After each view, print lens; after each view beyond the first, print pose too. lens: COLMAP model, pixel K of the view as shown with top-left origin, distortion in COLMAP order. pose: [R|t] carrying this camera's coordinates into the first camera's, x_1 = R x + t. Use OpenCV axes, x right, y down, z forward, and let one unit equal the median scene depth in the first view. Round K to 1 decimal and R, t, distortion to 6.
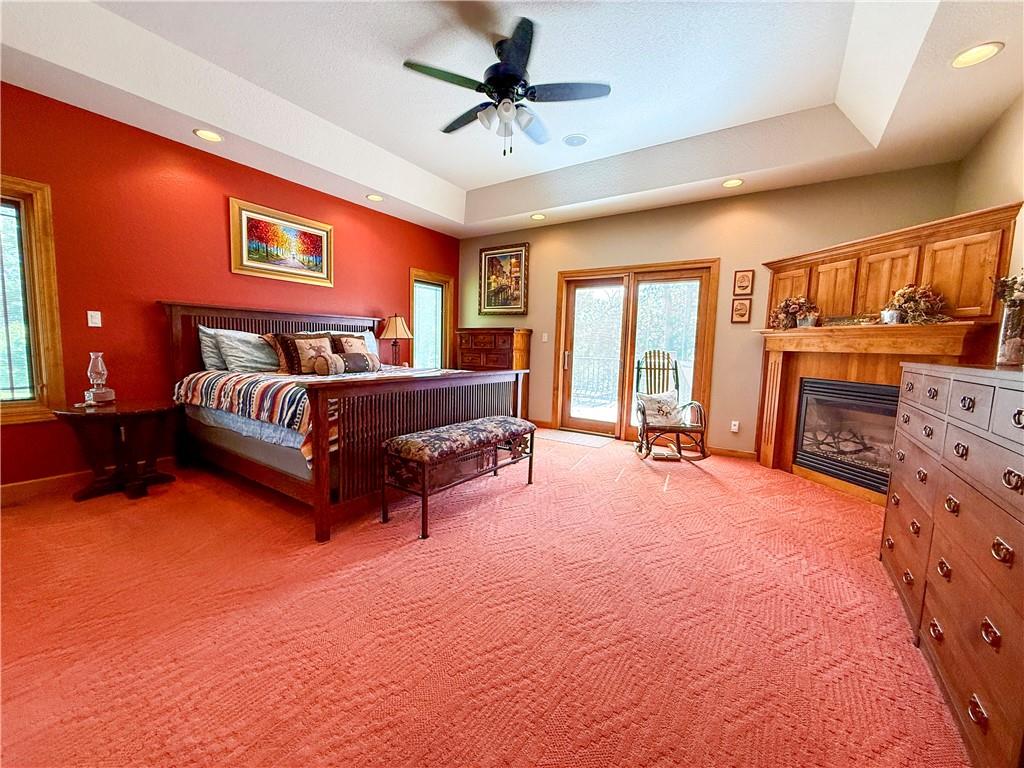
lens RADIAL K [[412.1, 0, 512.0], [0, 412.1, 384.8], [0, 0, 1]] dist [-0.000578, 0.000179]
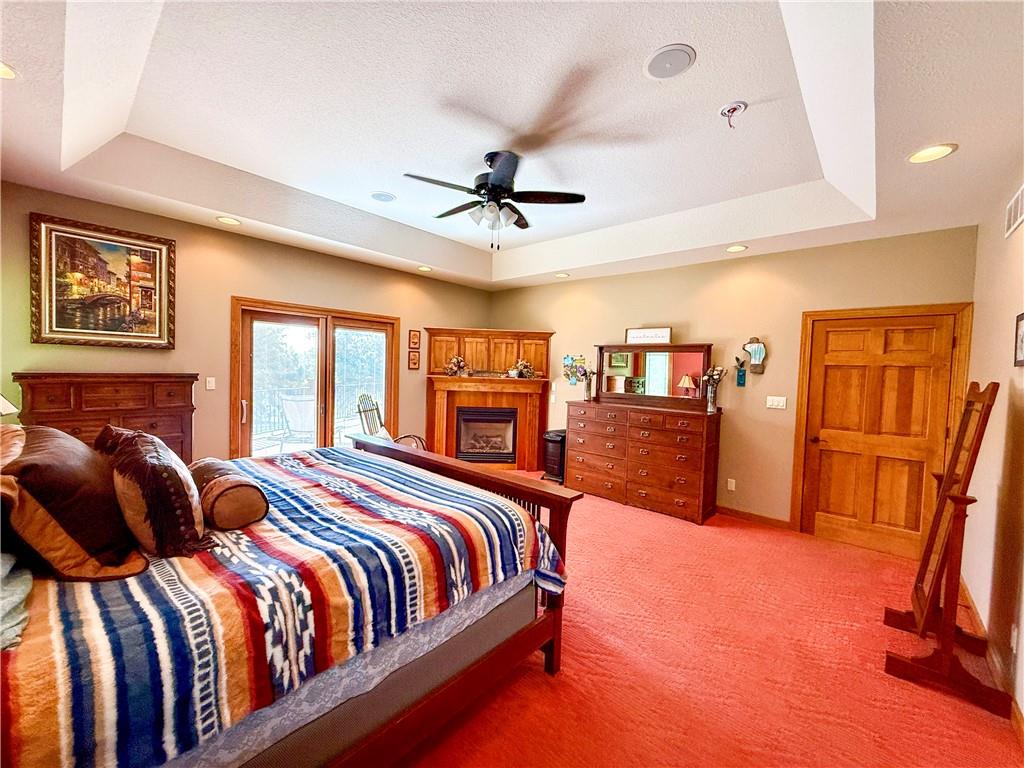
lens RADIAL K [[412.1, 0, 512.7], [0, 412.1, 385.2], [0, 0, 1]] dist [-0.000578, 0.000179]
pose [[0.133923, -0.063558, 0.988951, -0.576473], [0.065667, 0.996317, 0.055139, -0.122237], [-0.988814, 0.057557, 0.137603, 0.408161]]
